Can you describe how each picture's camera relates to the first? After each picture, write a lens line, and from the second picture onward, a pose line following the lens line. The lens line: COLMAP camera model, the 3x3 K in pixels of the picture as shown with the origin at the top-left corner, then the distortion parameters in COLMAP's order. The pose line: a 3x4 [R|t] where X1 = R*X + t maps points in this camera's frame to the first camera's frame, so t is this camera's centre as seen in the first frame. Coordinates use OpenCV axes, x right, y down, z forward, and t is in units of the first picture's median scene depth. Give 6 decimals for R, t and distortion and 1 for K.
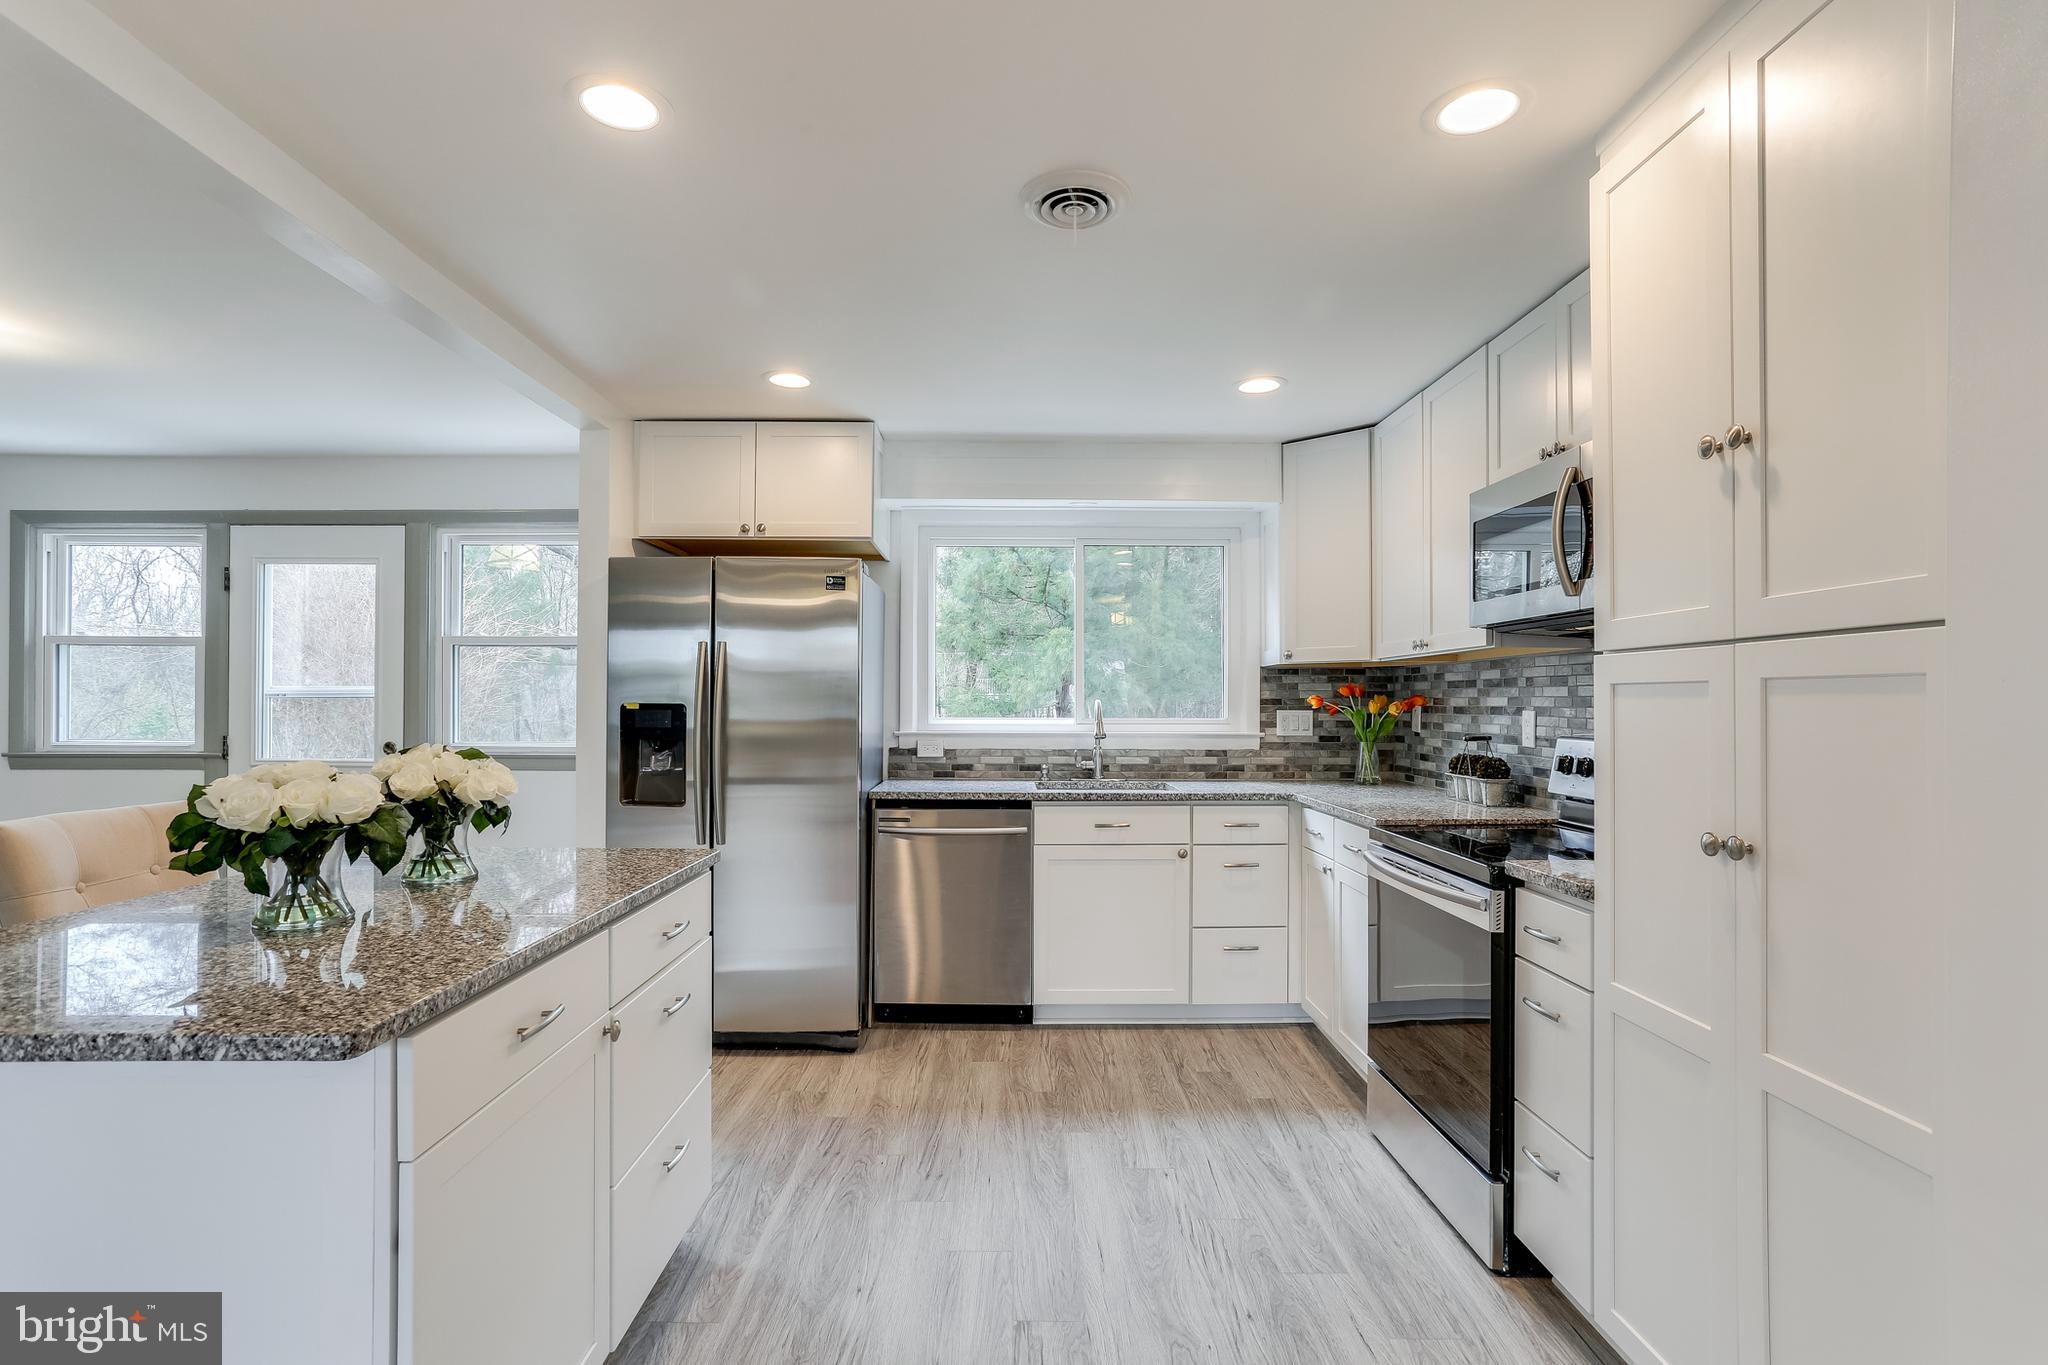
lens RADIAL K [[1020.0, 0, 997.2], [0, 1020.0, 695.4], [0, 0, 1]] dist [-0.072250, 0.054453]
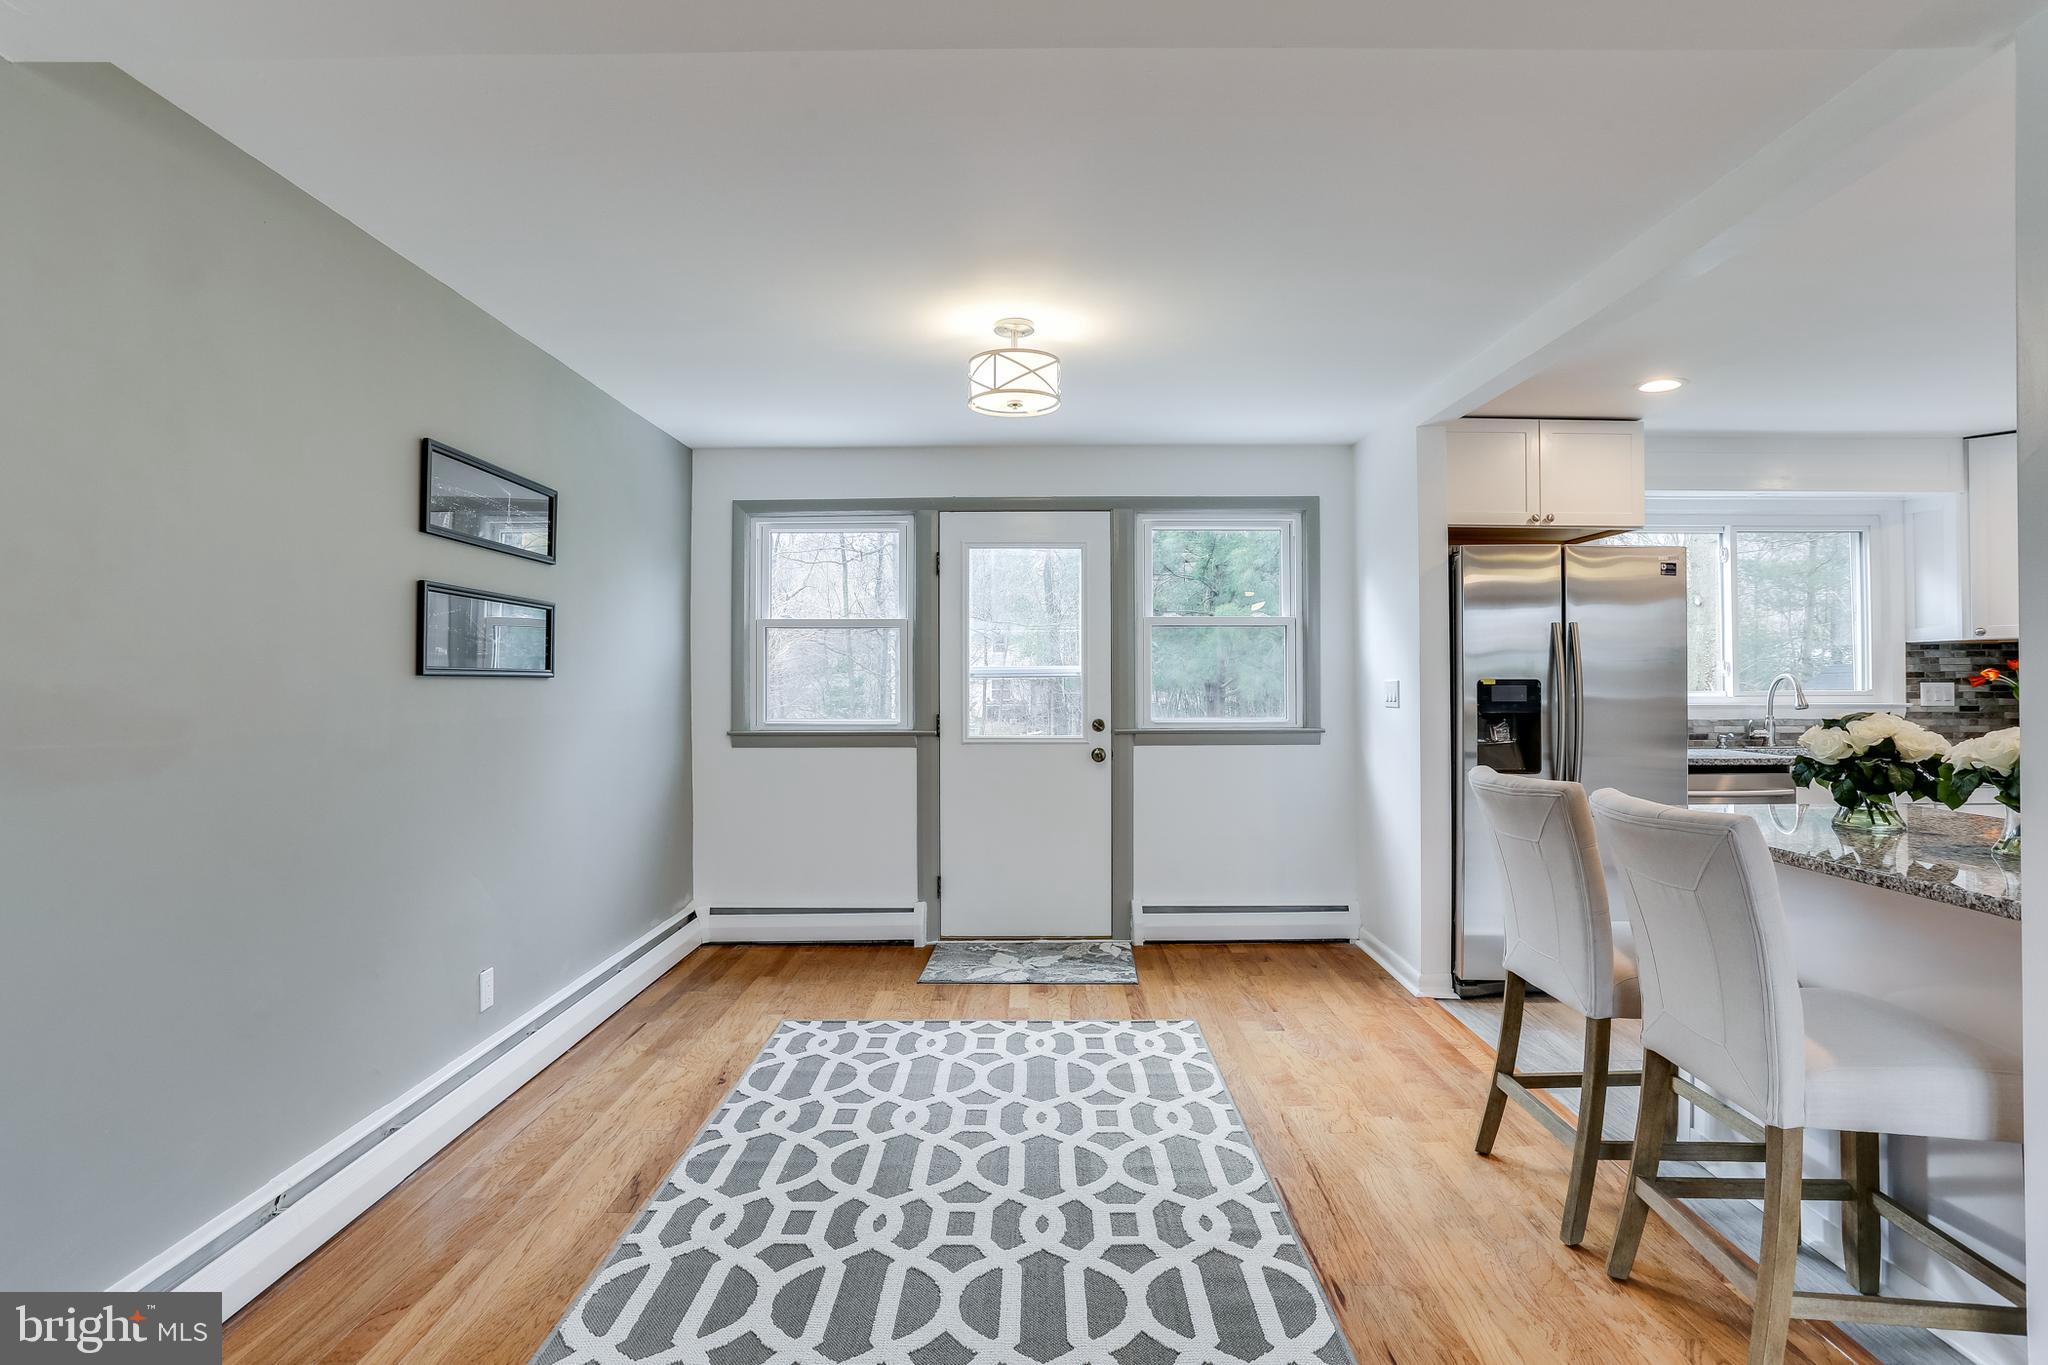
lens RADIAL K [[1026.1, 0, 1028.6], [0, 1026.1, 674.9], [0, 0, 1]] dist [-0.062888, 0.042905]
pose [[0.999963, -0.006991, 0.005020, -0.687056], [0.006977, 0.999971, 0.002899, -0.003196], [-0.005040, -0.002864, 0.999983, -0.068776]]
